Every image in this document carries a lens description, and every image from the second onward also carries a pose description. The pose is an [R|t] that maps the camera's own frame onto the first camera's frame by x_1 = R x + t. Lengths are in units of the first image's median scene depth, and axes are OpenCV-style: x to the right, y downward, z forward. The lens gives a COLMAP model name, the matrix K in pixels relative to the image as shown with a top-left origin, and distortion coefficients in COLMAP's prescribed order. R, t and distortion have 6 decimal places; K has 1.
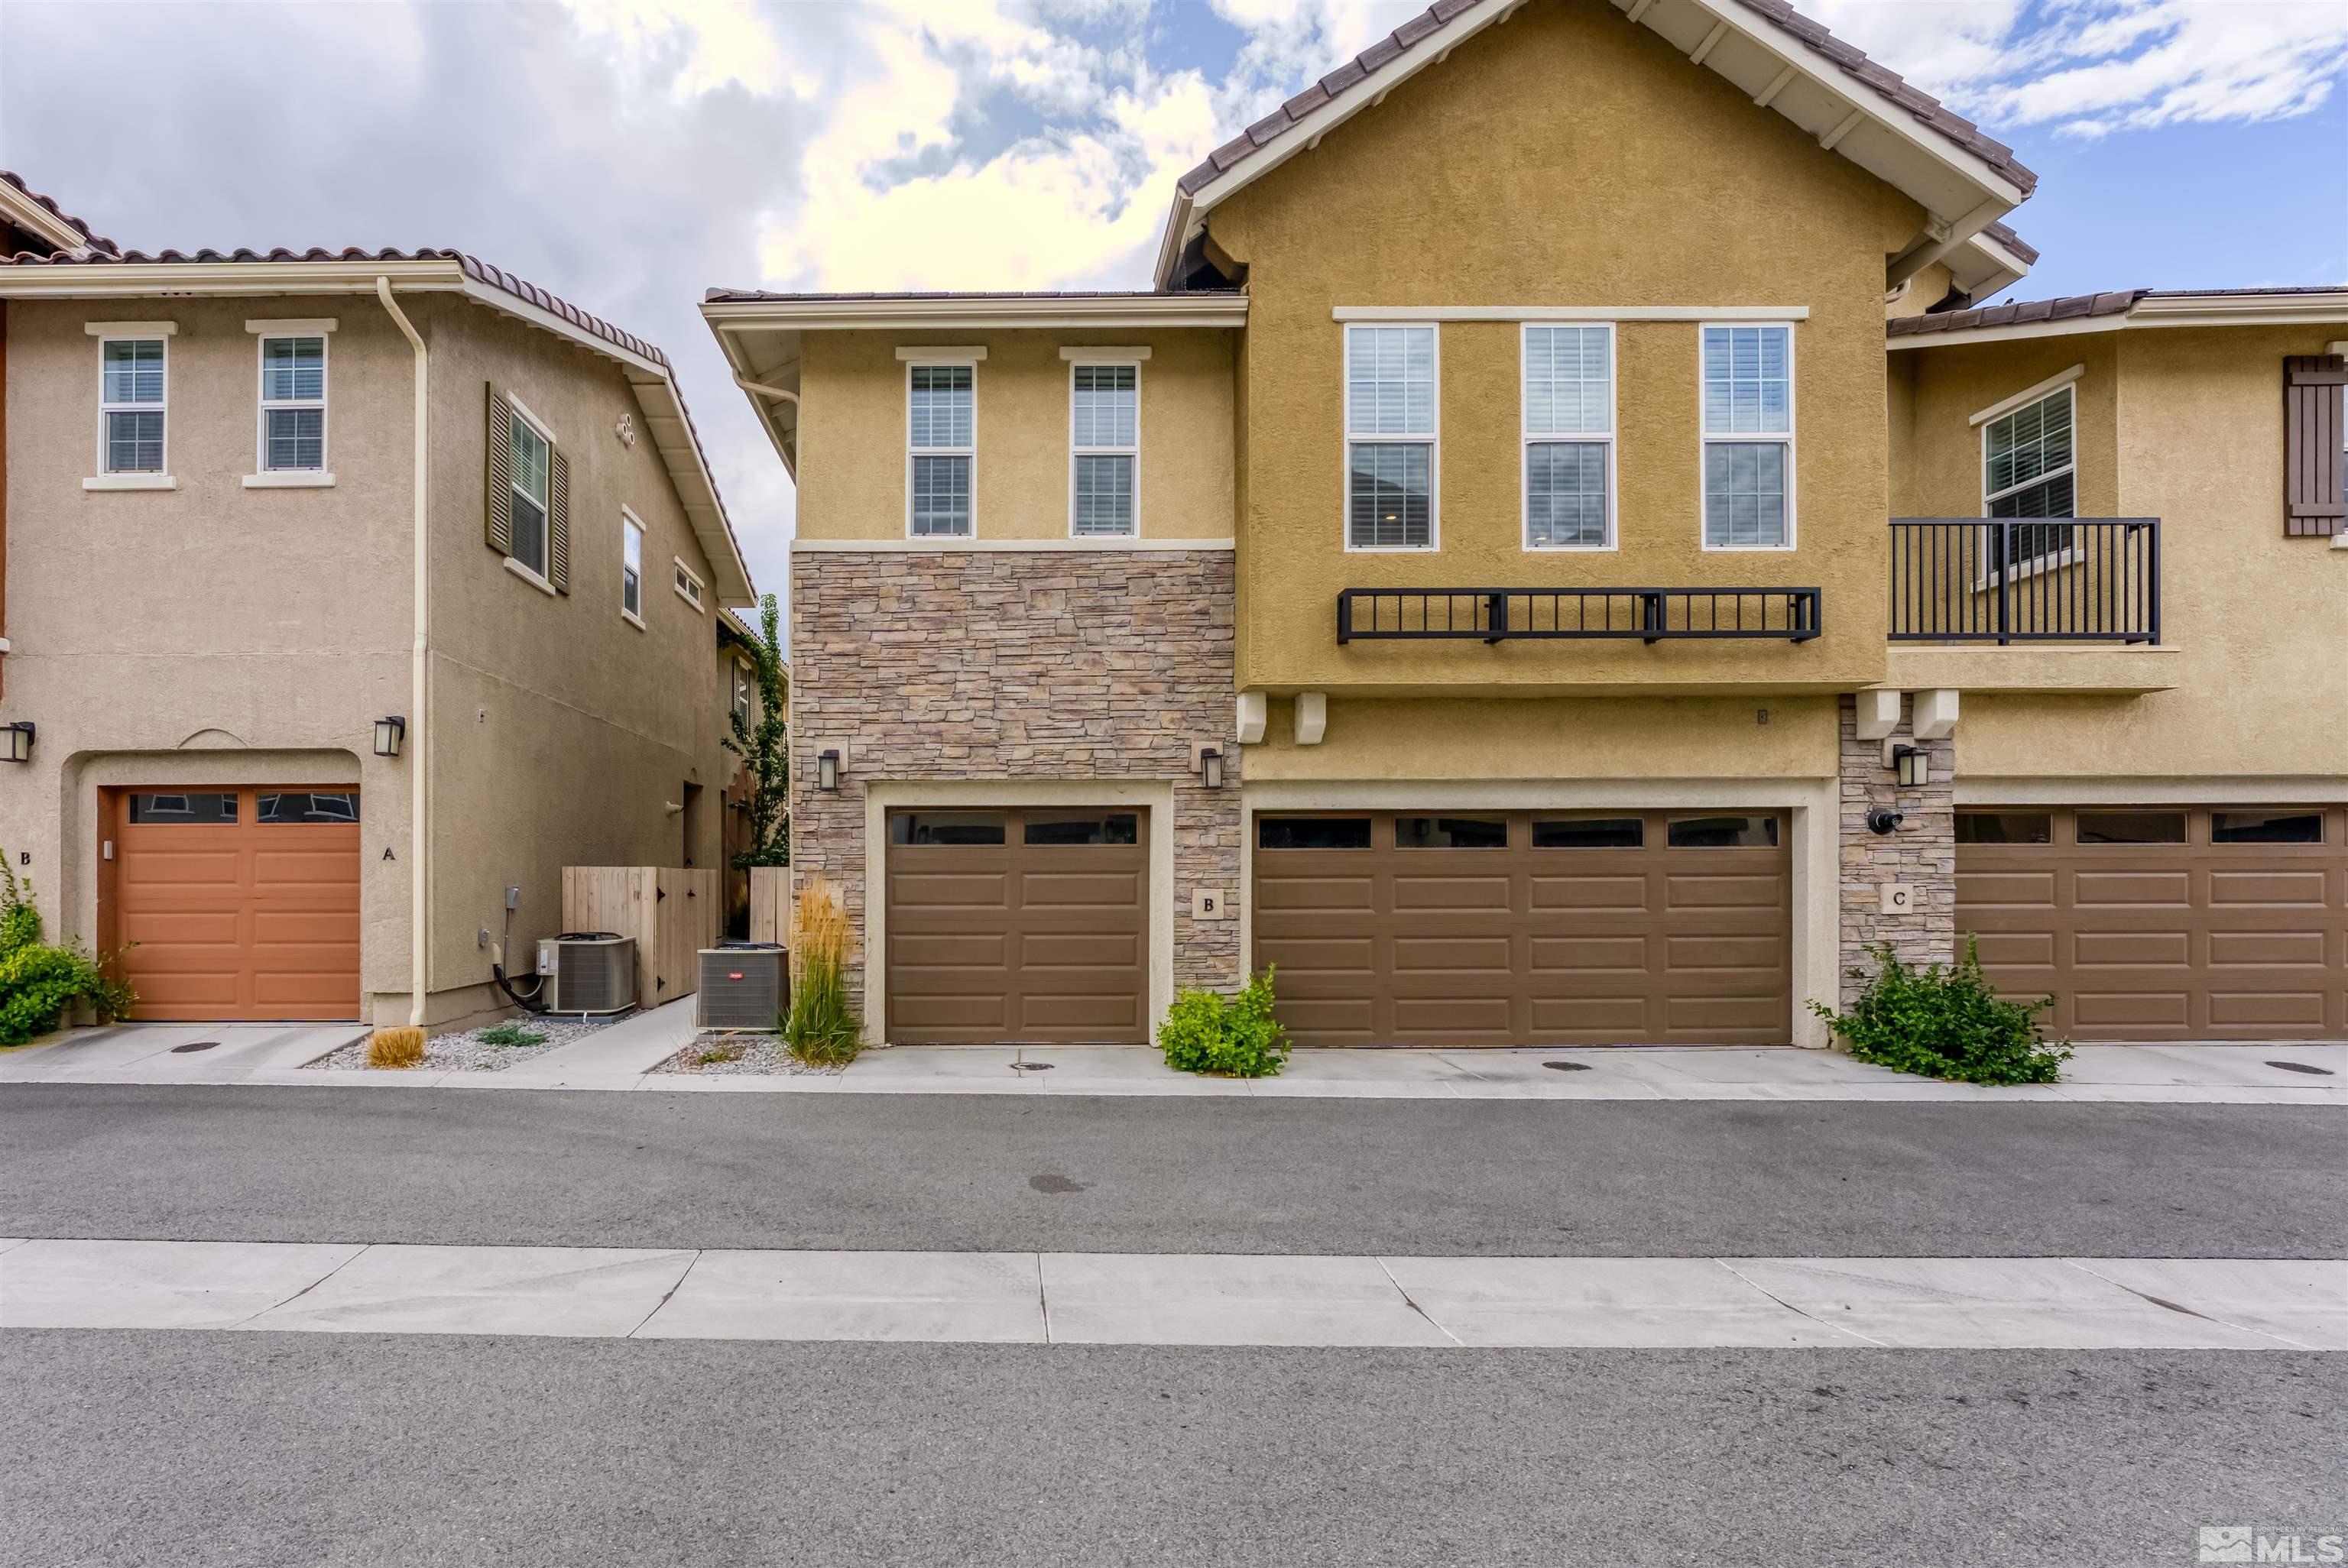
lens RADIAL K [[964.4, 0, 1108.2], [0, 964.4, 872.7], [0, 0, 1]] dist [-0.013459, 0.003920]
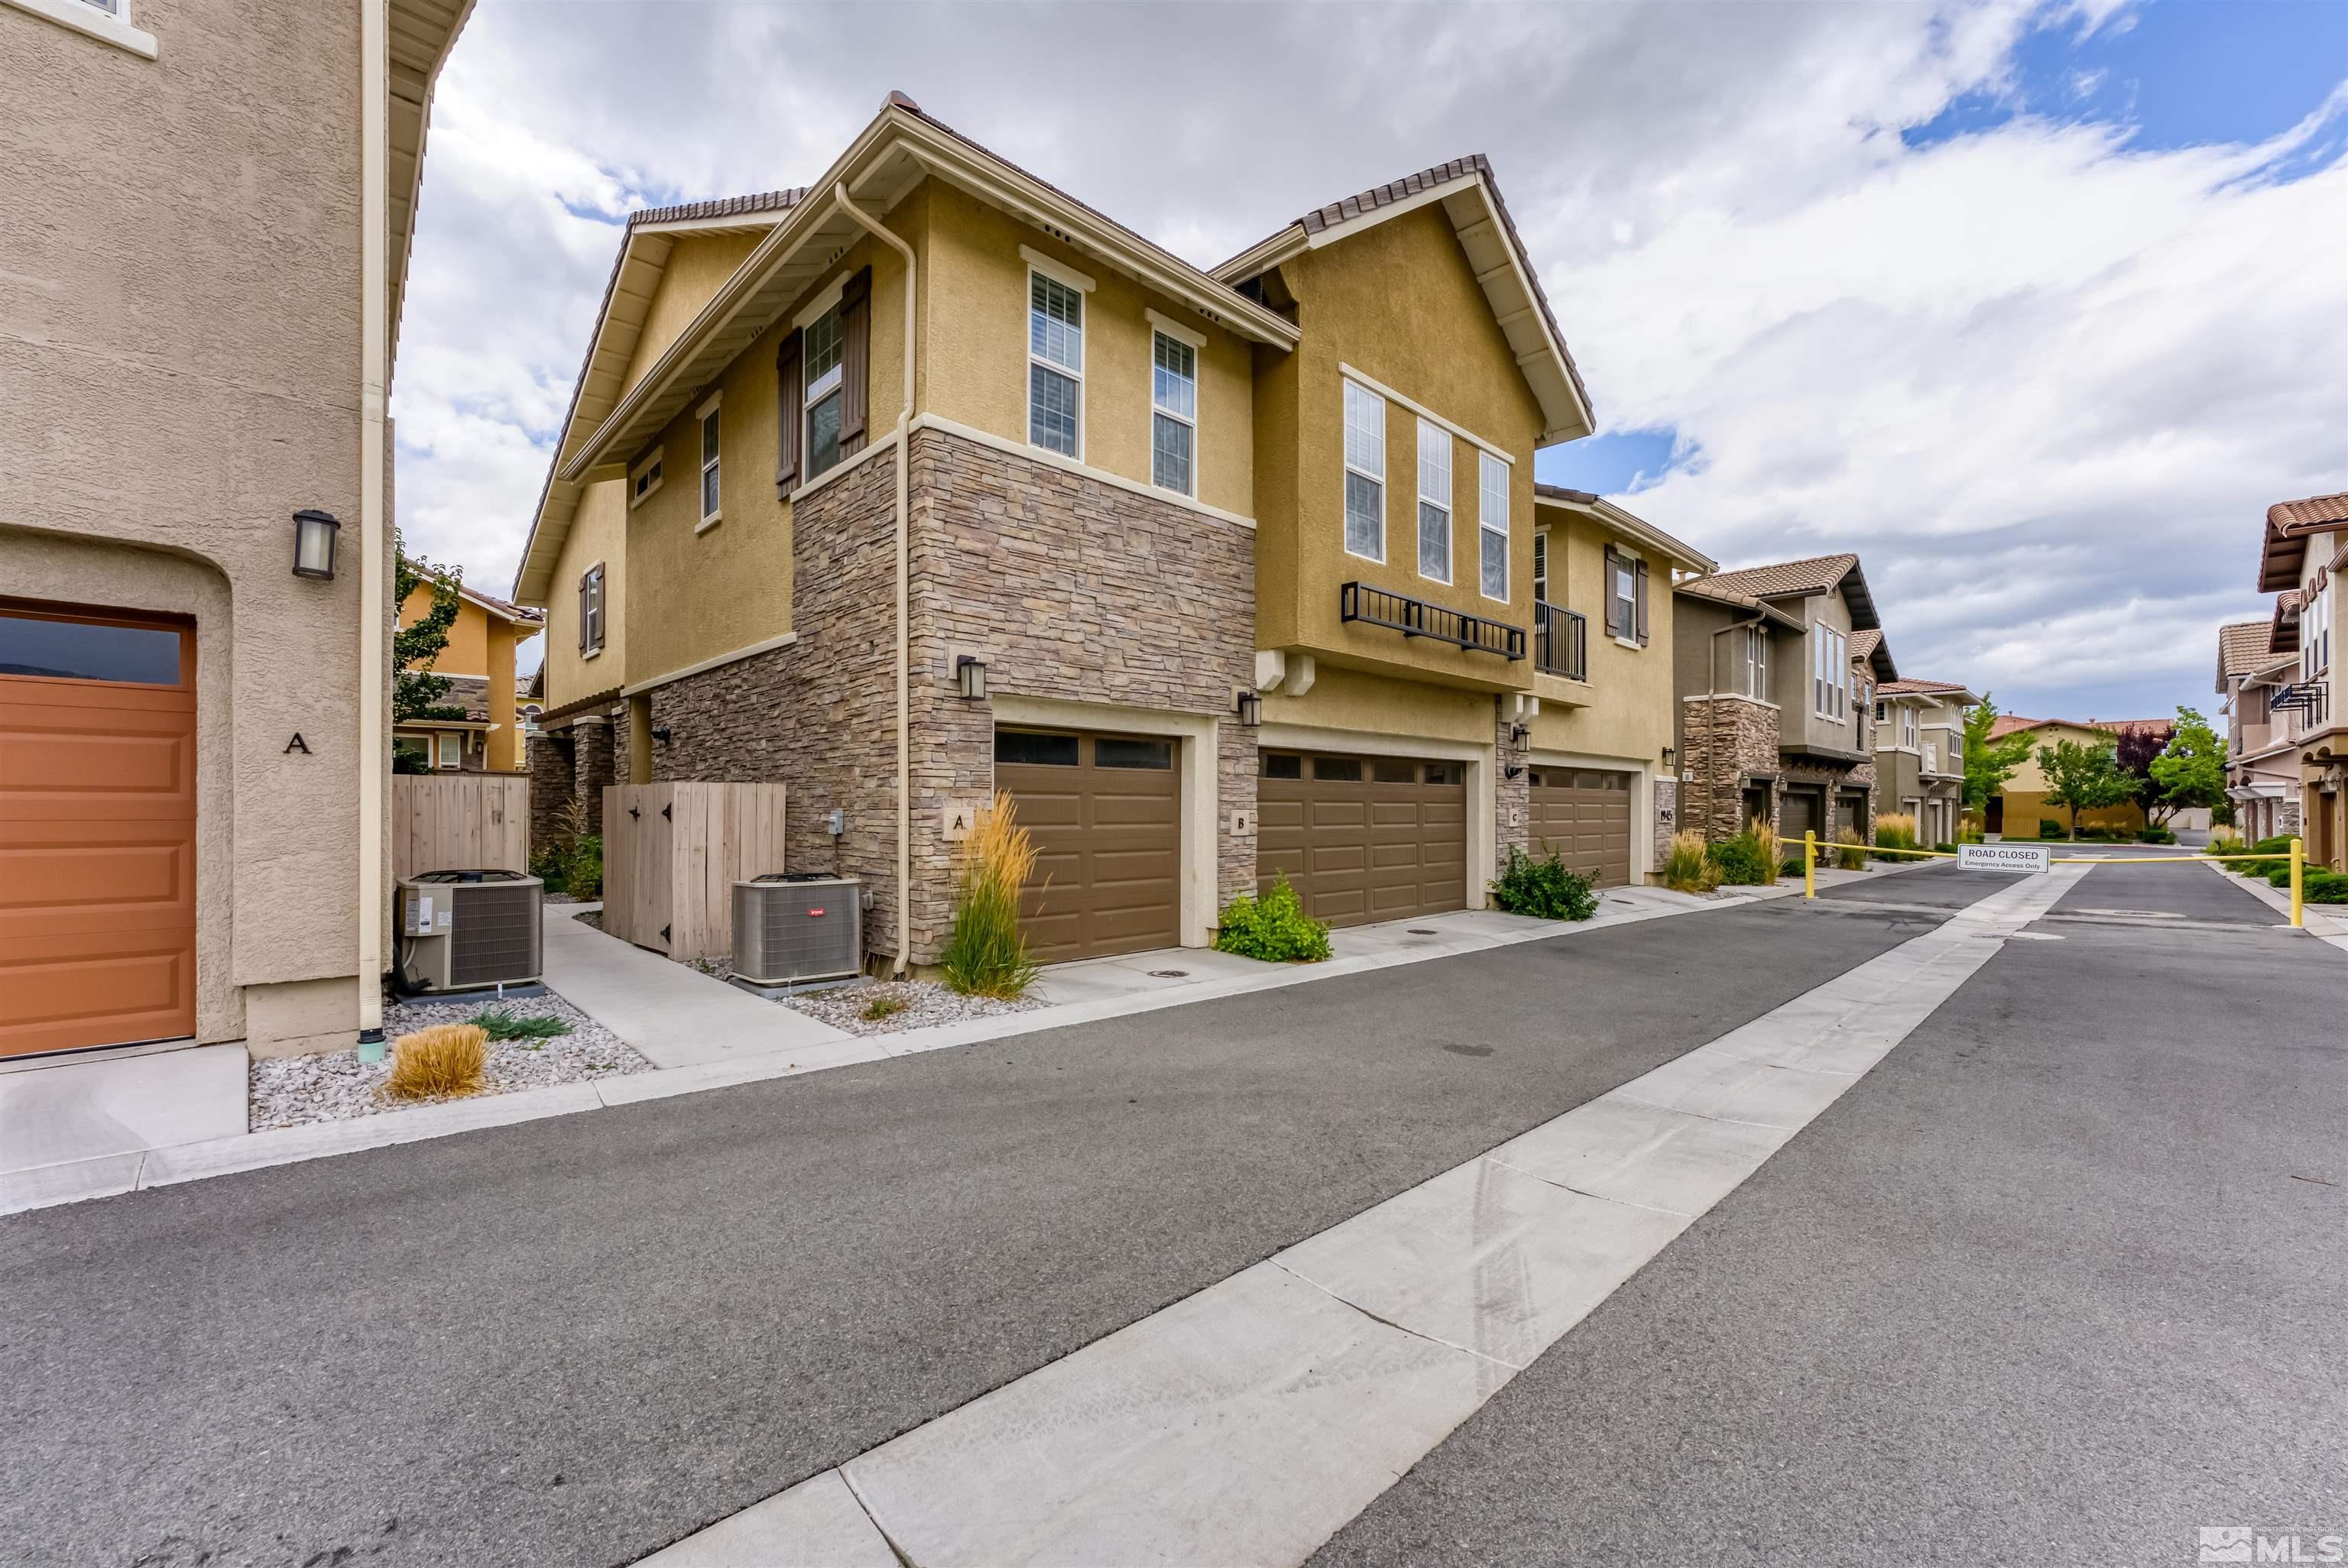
lens RADIAL K [[964.4, 0, 1151.8], [0, 964.4, 808.7], [0, 0, 1]] dist [-0.013459, 0.003920]
pose [[0.718703, 0.006571, 0.695286, -0.796495], [-0.007698, 0.999969, -0.001494, 0.017875], [-0.695274, -0.004279, 0.718732, 0.219556]]
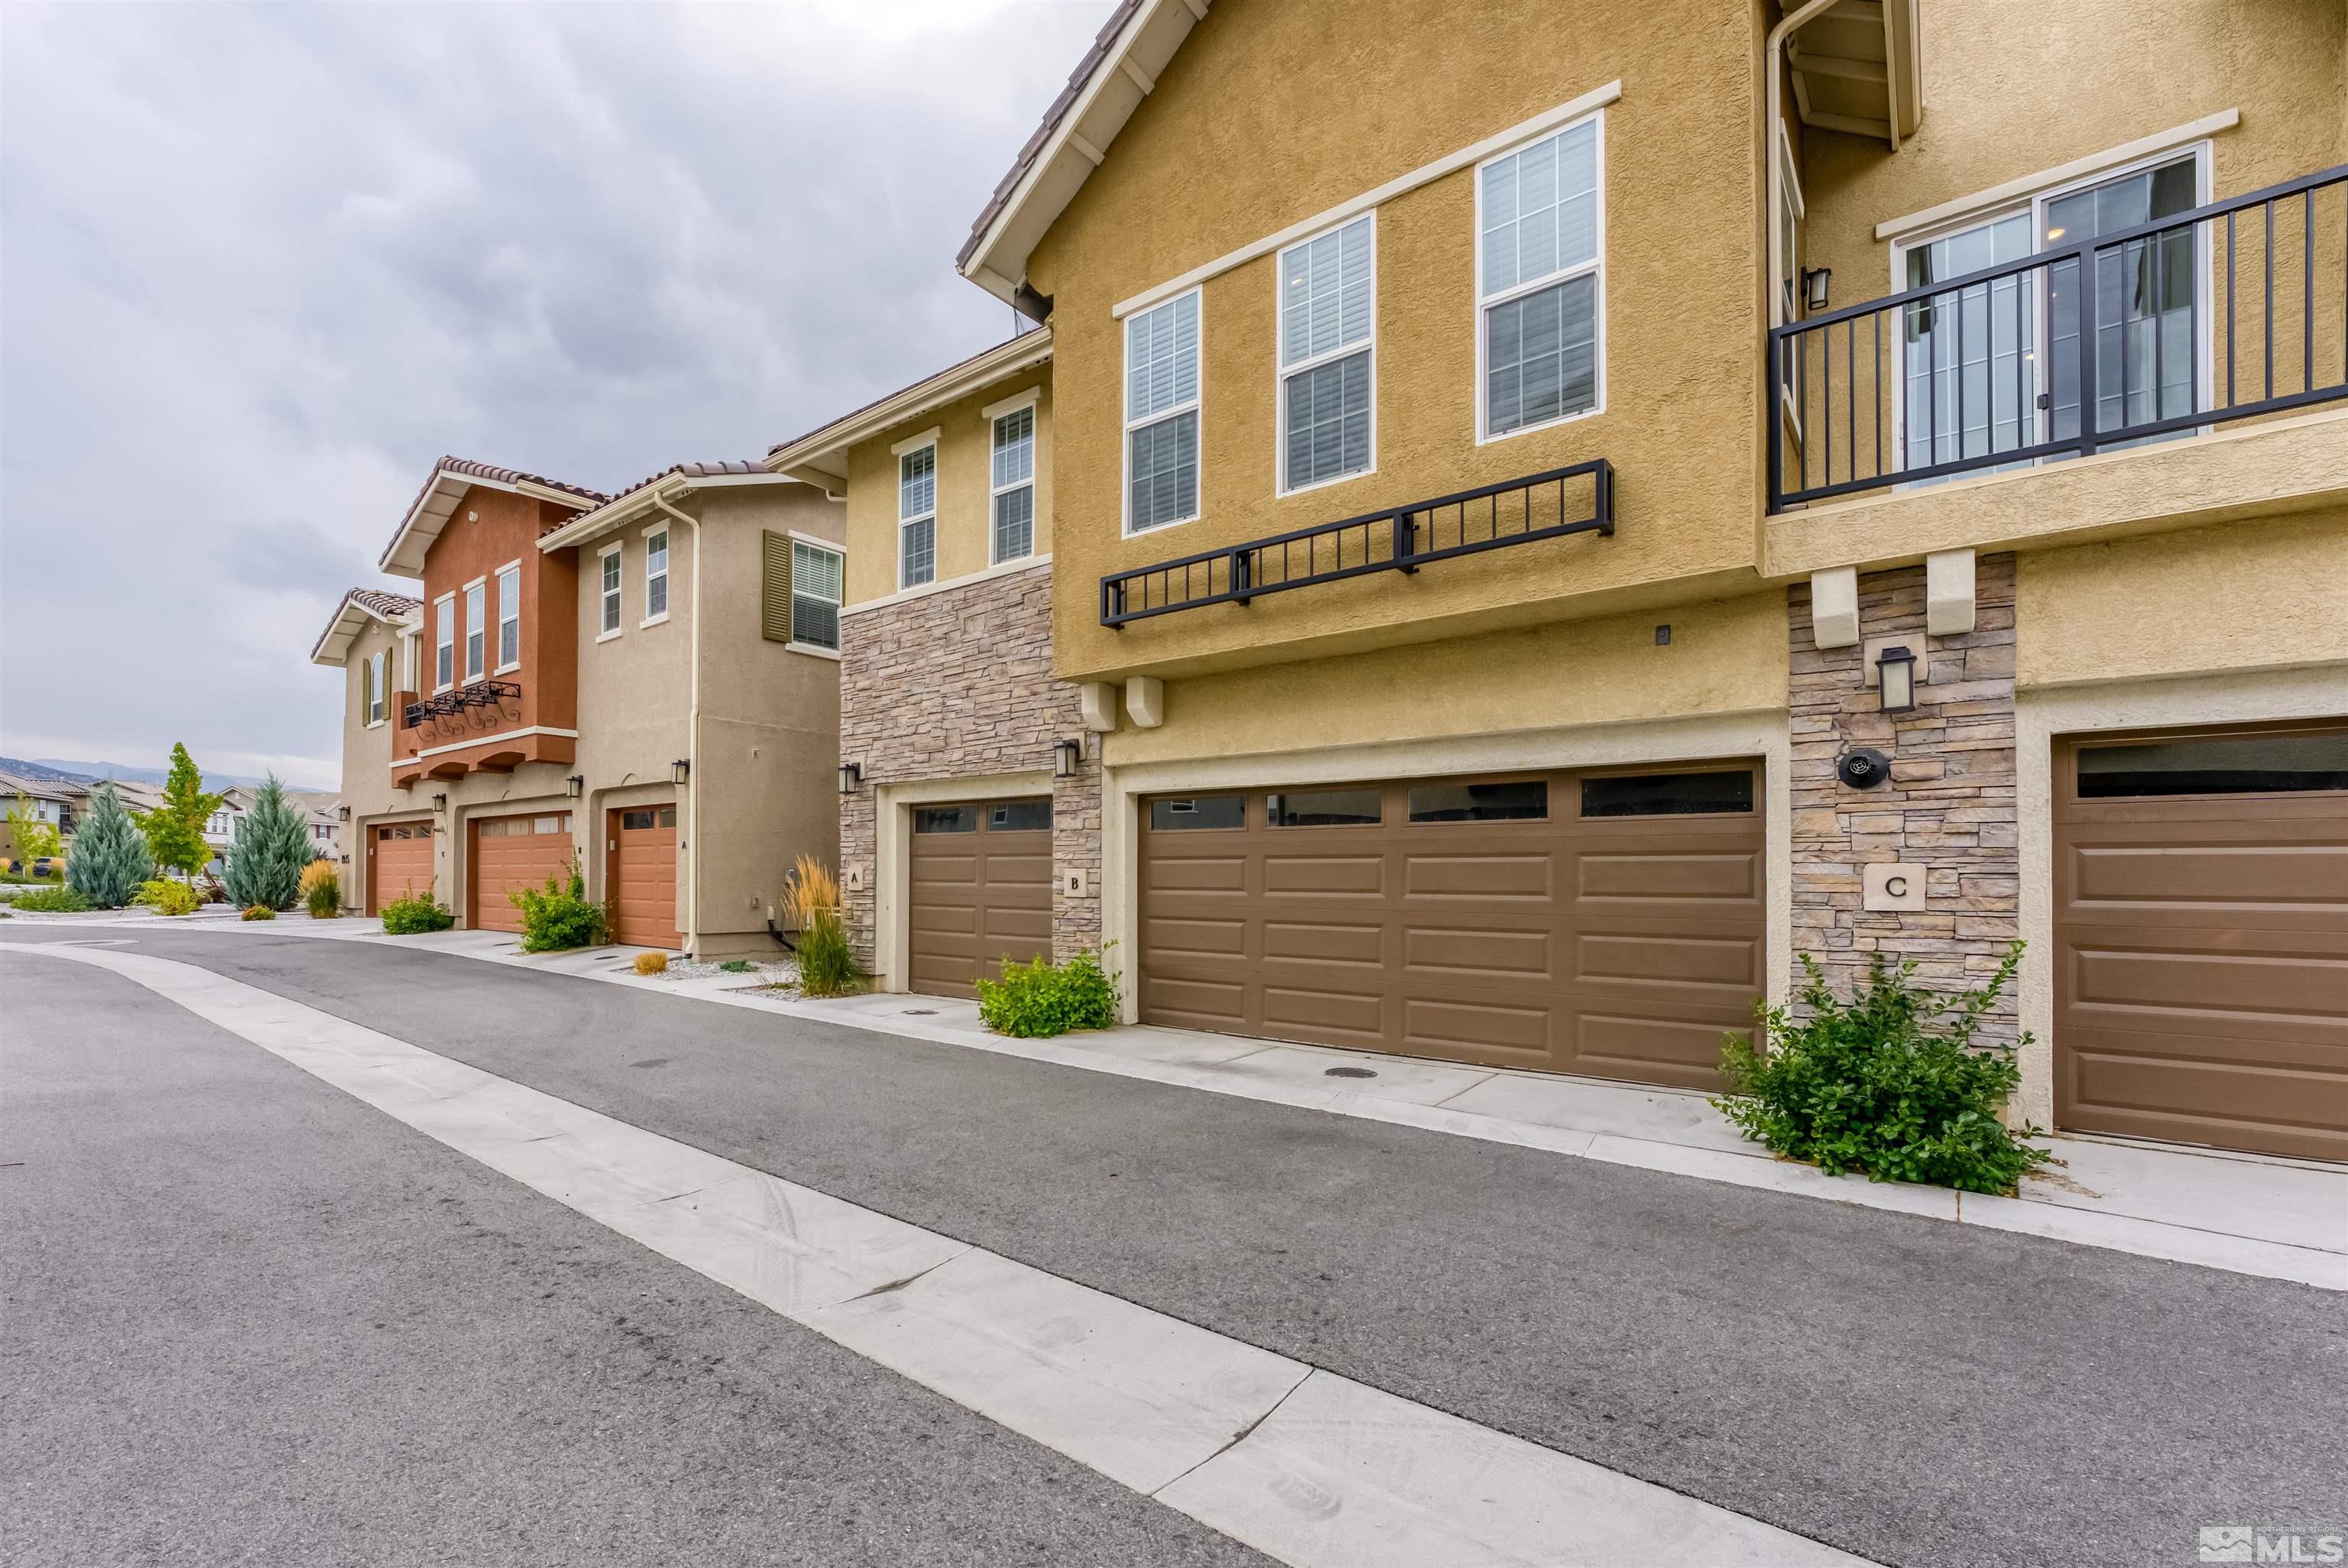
lens RADIAL K [[964.4, 0, 1082.1], [0, 964.4, 860.7], [0, 0, 1]] dist [-0.013459, 0.003920]
pose [[0.785991, -0.001575, -0.618236, 0.775133], [-0.004961, 0.999948, -0.008854, 0.017419], [0.618218, 0.010026, 0.785943, 0.153790]]
